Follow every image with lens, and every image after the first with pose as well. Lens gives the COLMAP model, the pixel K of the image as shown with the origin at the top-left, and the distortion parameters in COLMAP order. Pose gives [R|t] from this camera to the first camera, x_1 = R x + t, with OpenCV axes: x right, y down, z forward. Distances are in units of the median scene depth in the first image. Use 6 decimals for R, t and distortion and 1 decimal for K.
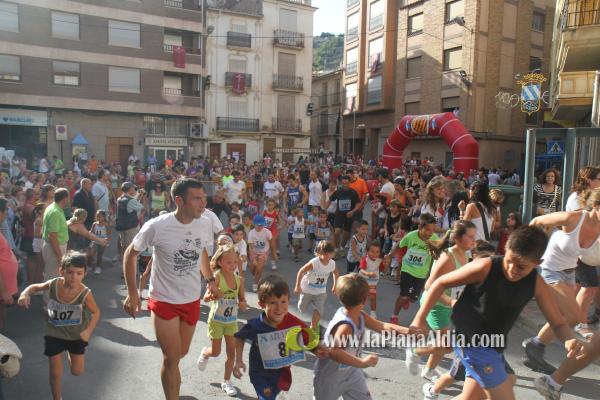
lens RADIAL K [[462.7, 0, 292.8], [0, 462.7, 203.6], [0, 0, 1]] dist [-0.107913, 0.097398]
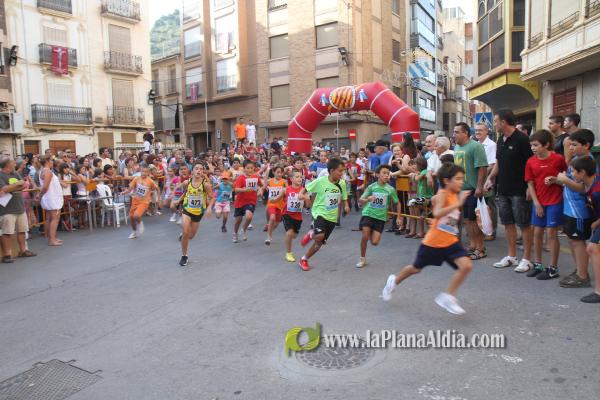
lens RADIAL K [[467.0, 0, 302.2], [0, 467.0, 207.0], [0, 0, 1]] dist [-0.110795, 0.099031]
pose [[0.896413, -0.092282, 0.433506, -0.107578], [0.094759, 0.995373, 0.015943, 0.004514], [-0.432972, 0.026787, 0.901009, 0.163982]]
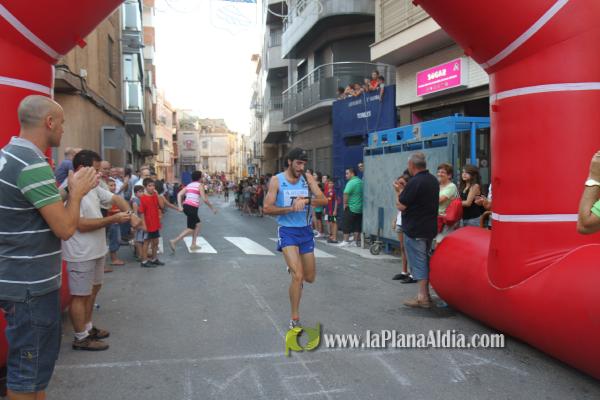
lens RADIAL K [[512.3, 0, 291.9], [0, 512.3, 202.9], [0, 0, 1]] dist [-0.074266, 0.159384]
pose [[0.344324, -0.076290, 0.935746, 0.059374], [0.103899, 0.993667, 0.042781, -0.040789], [-0.933084, 0.082493, 0.350069, 0.574028]]
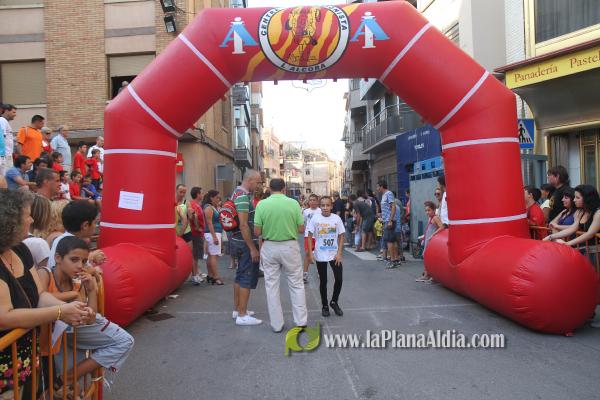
lens RADIAL K [[462.0, 0, 297.1], [0, 462.0, 205.1], [0, 0, 1]] dist [-0.102316, 0.092140]
pose [[0.521918, -0.050598, 0.851494, 0.018252], [0.124377, 0.992085, -0.017284, -0.037369], [-0.843879, 0.114927, 0.524080, 0.528685]]
